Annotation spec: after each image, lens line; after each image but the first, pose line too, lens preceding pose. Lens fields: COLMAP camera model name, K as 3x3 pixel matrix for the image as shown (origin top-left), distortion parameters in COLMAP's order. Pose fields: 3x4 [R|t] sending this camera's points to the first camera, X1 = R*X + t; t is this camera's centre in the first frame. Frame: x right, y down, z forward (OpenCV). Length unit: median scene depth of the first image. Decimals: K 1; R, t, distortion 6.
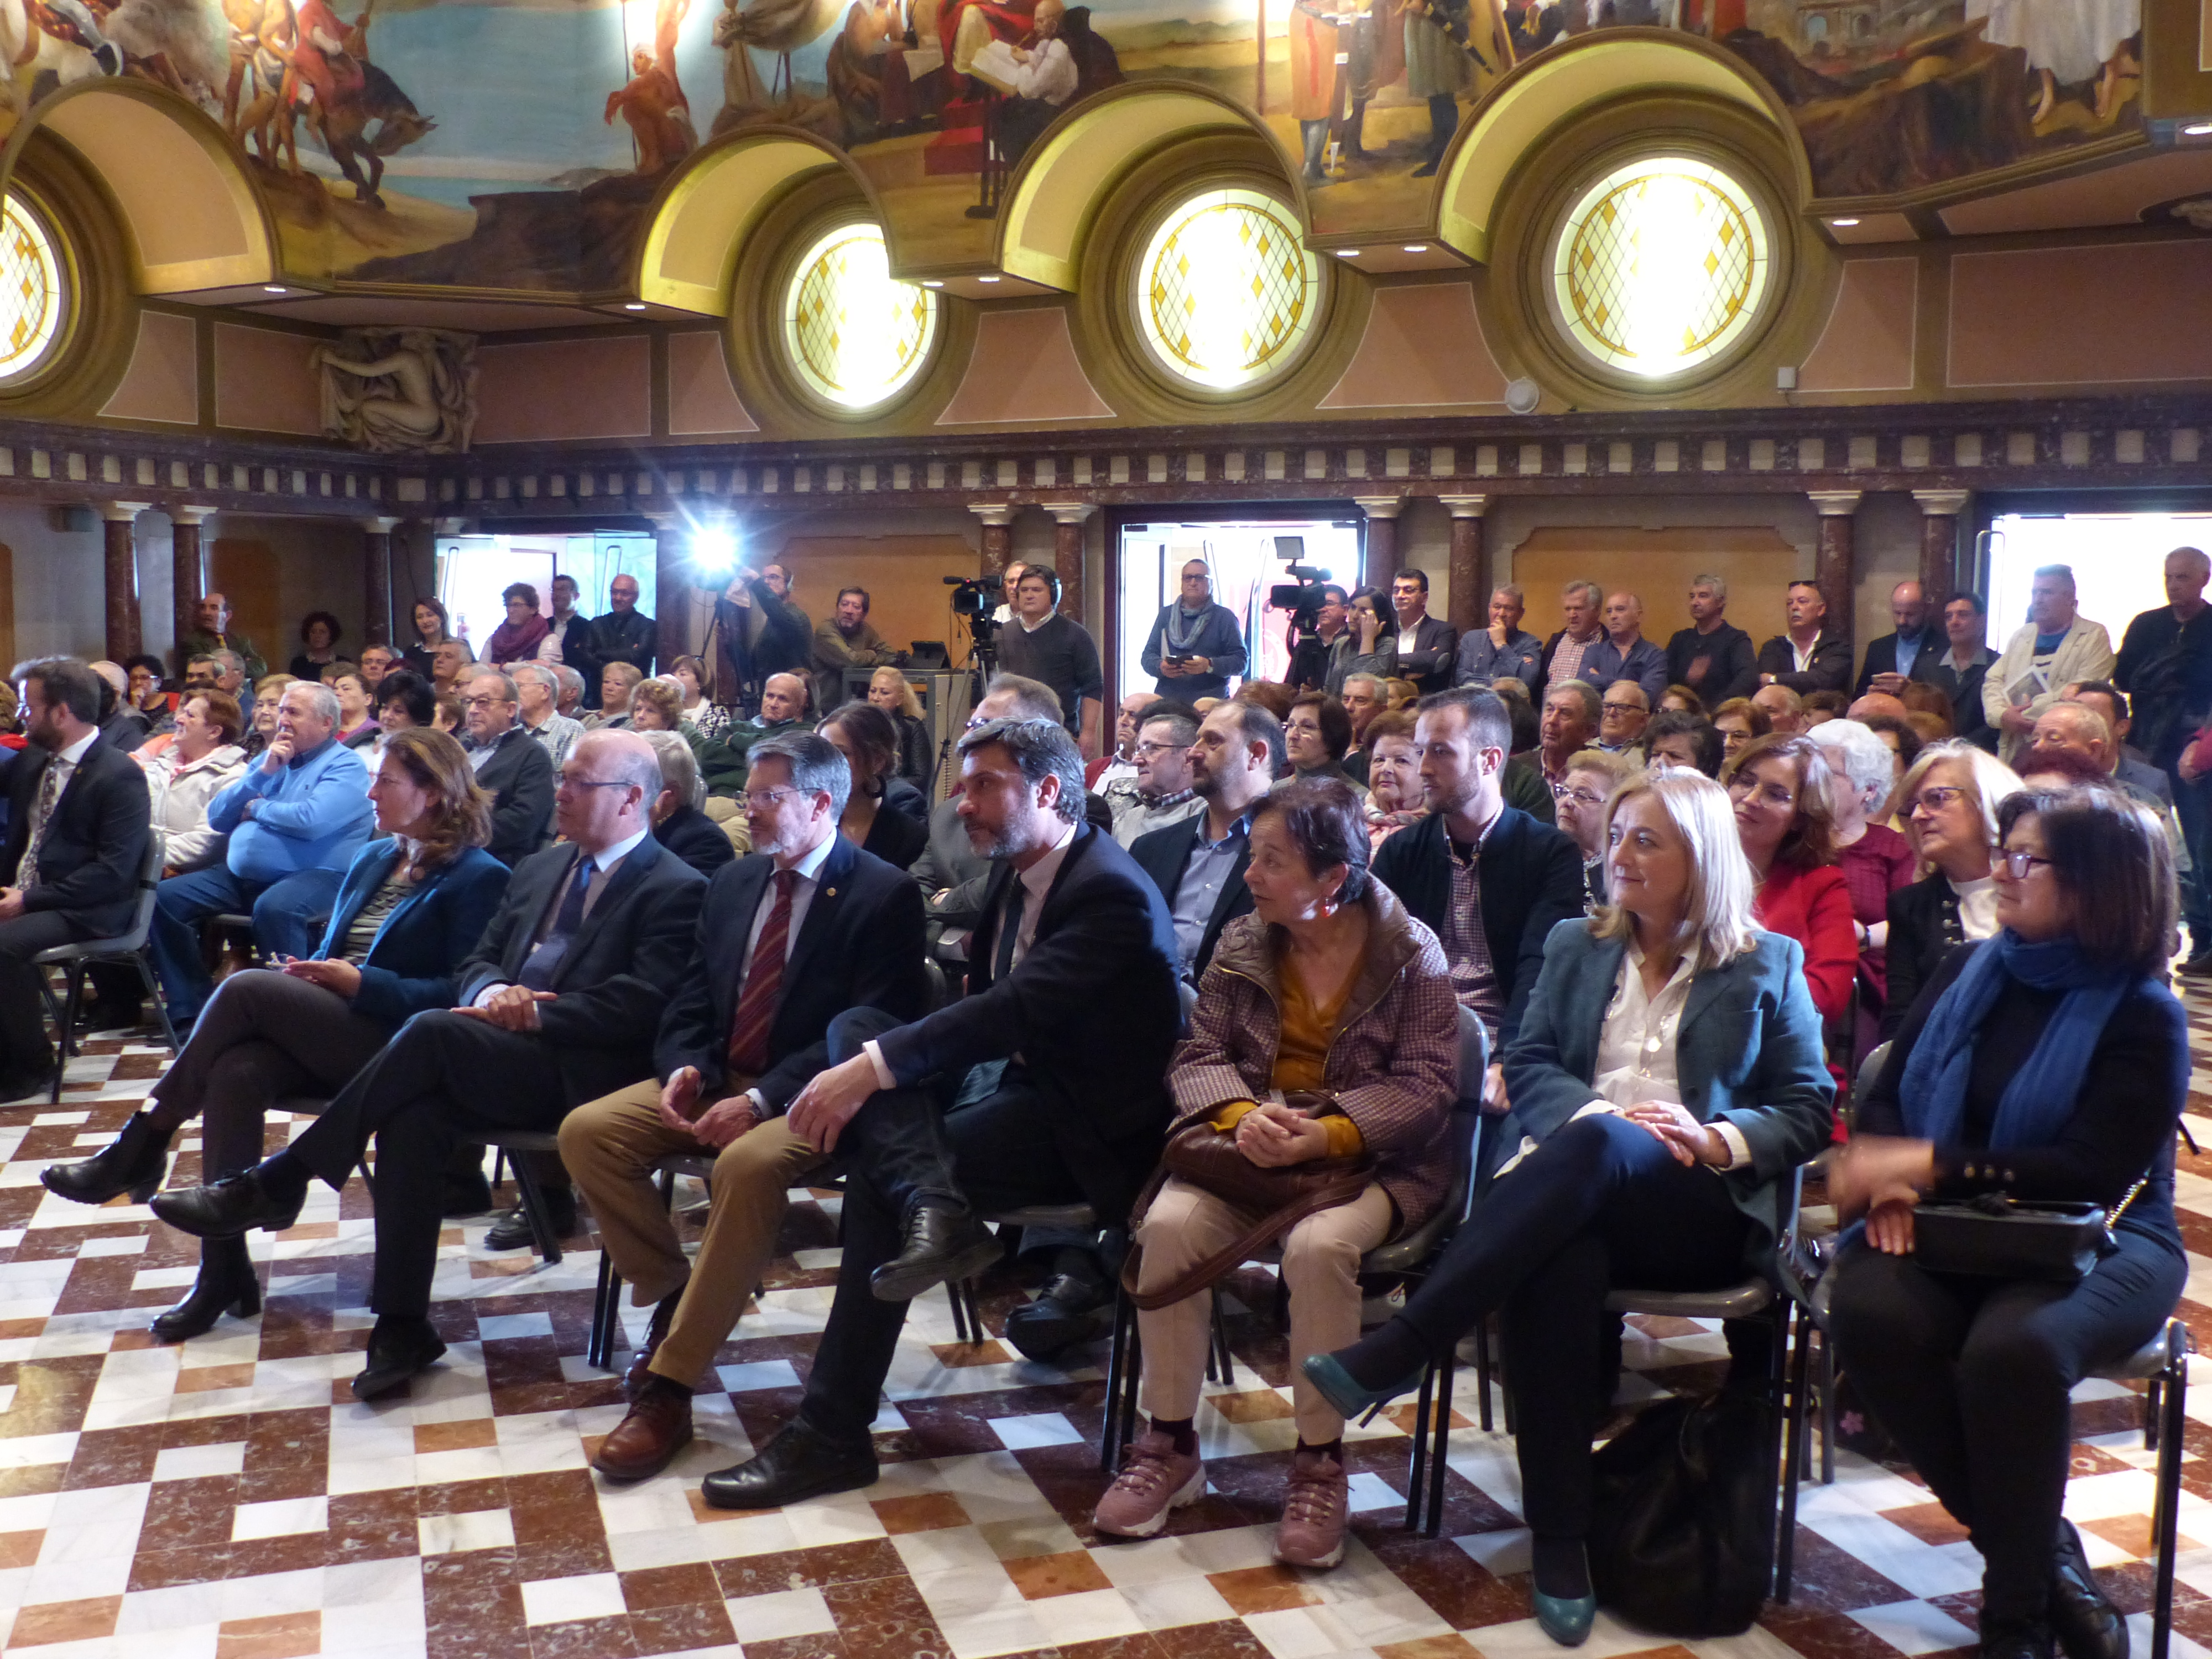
lens RADIAL K [[2098.2, 0, 1106.0], [0, 2098.2, 829.5], [0, 0, 1]] dist [-0.045017, 0.013365]
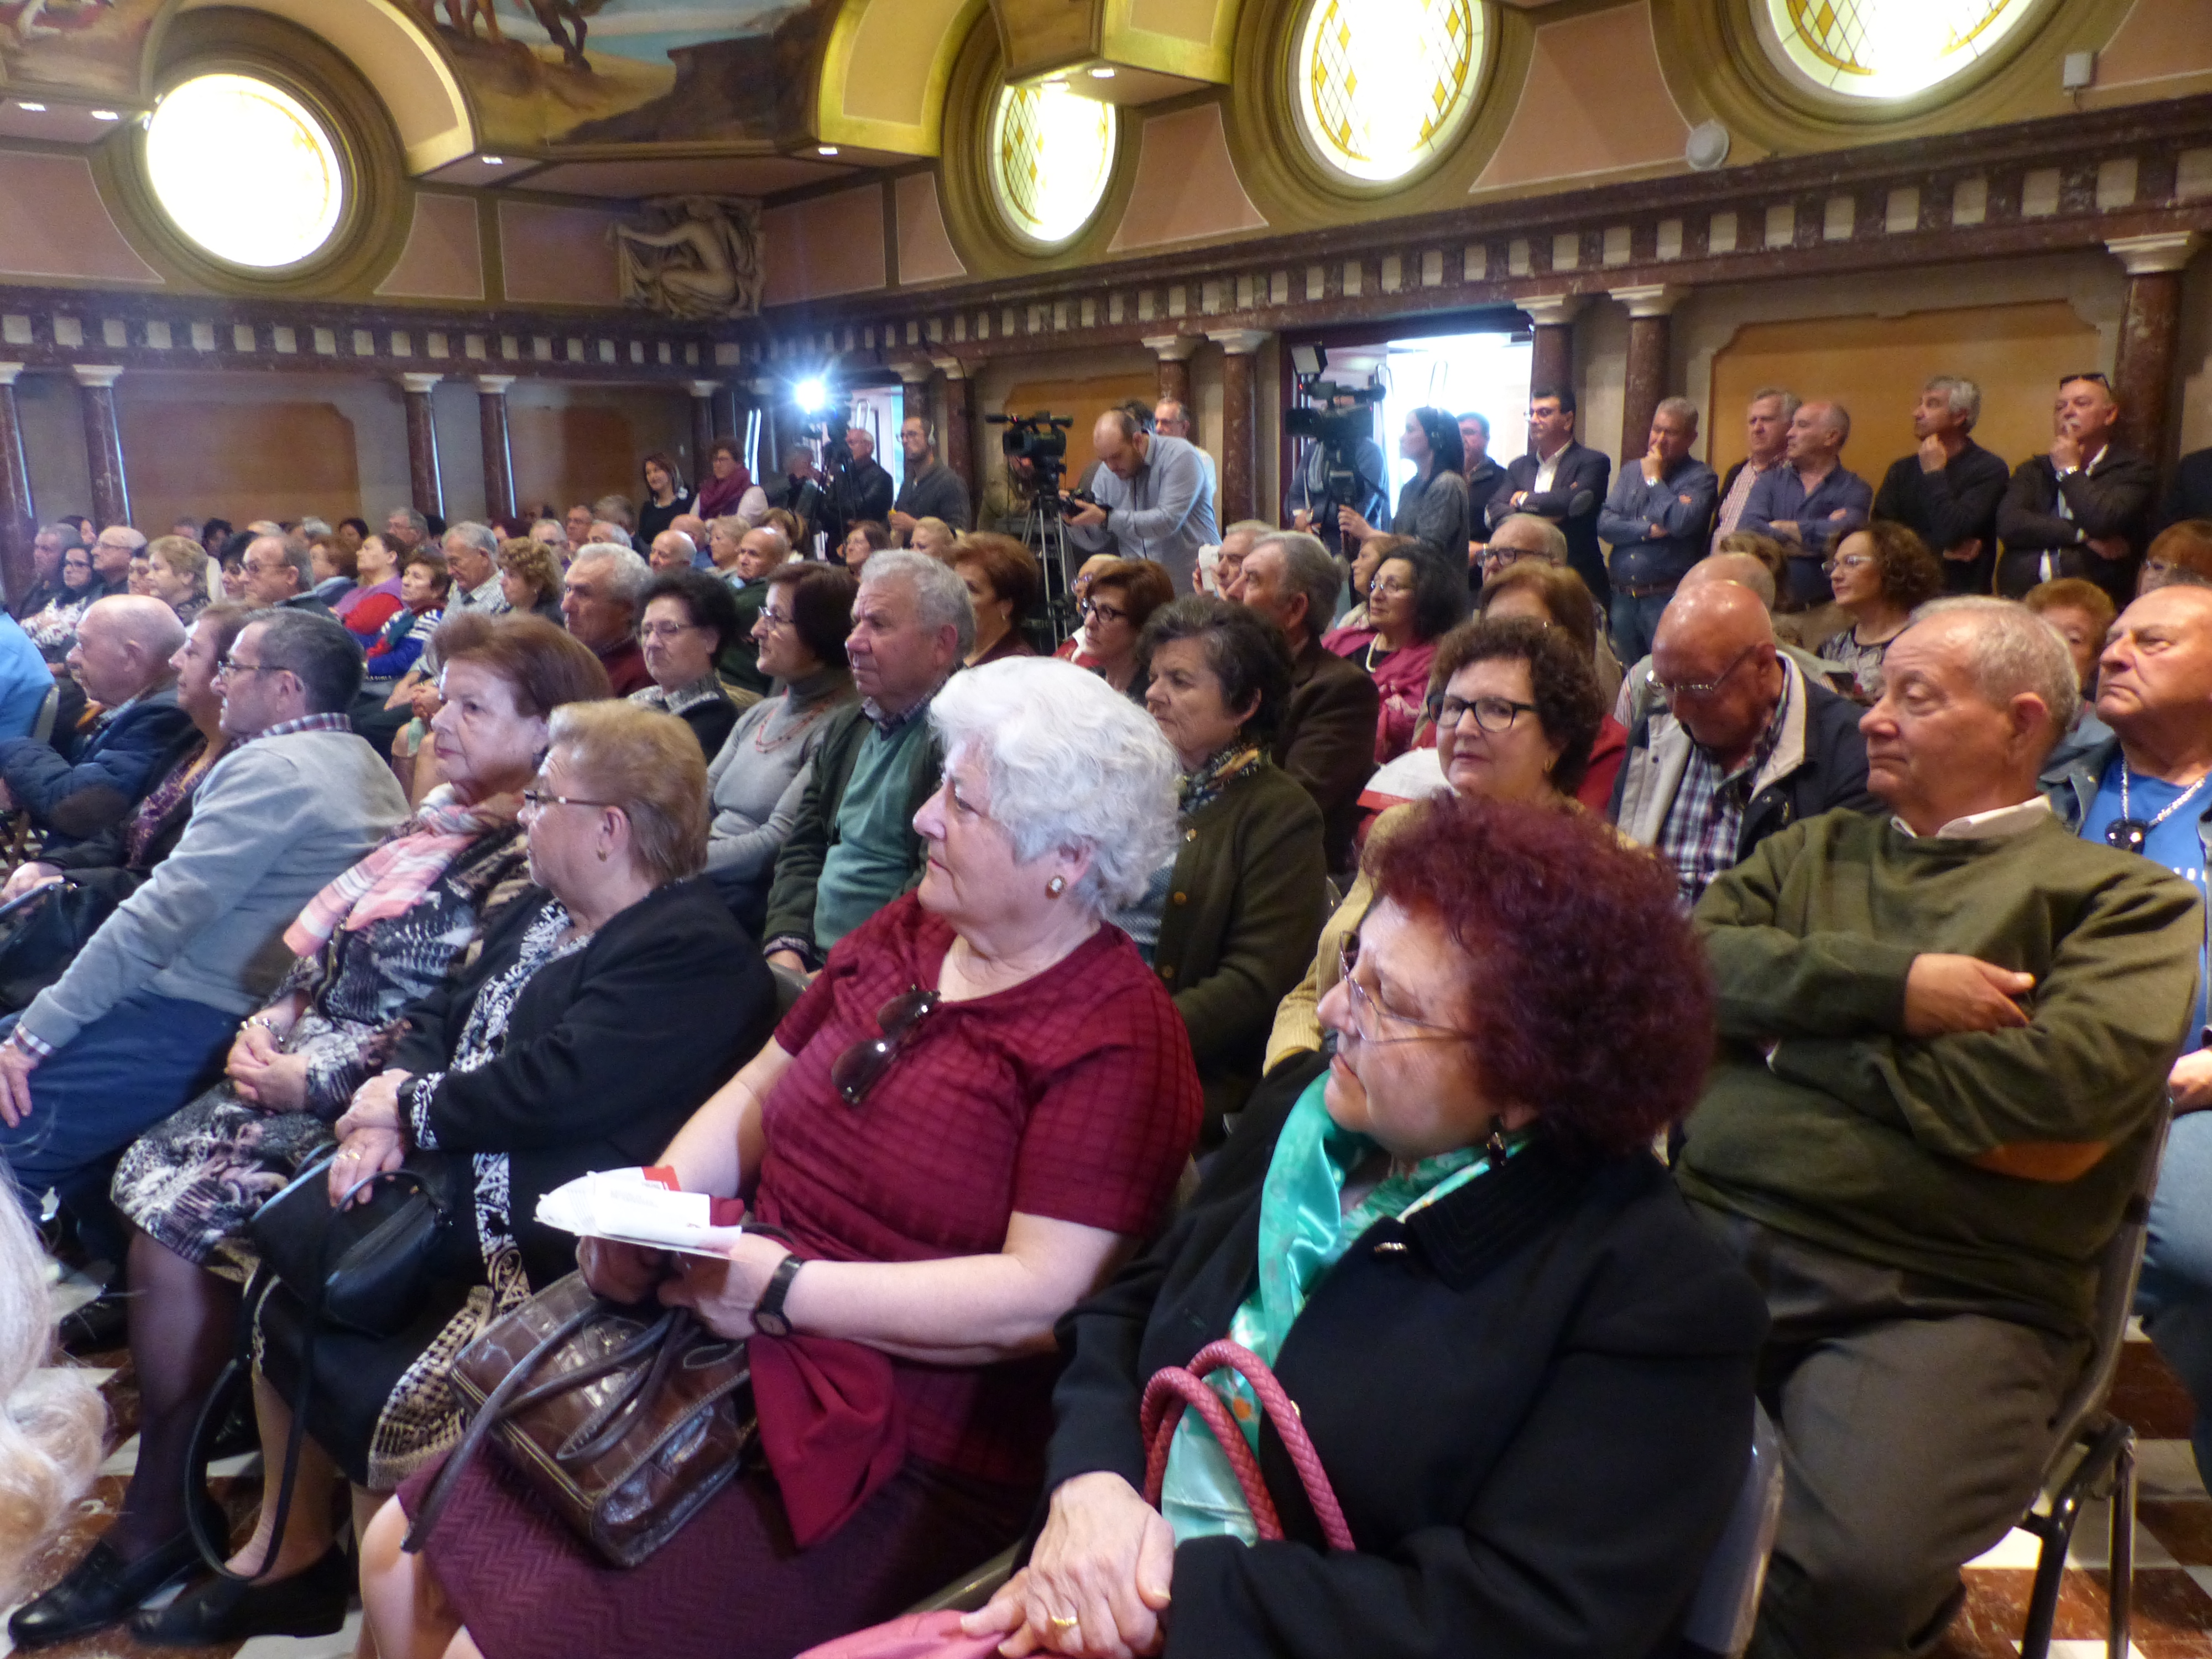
lens RADIAL K [[1671.8, 0, 1105.7], [0, 1671.8, 767.9], [0, 0, 1]] dist [0.000529, 0.008765]
pose [[0.932076, 0.039264, -0.360129, 0.202670], [-0.010967, 0.996712, 0.080286, -0.026681], [0.362097, -0.070883, 0.929441, 0.311342]]
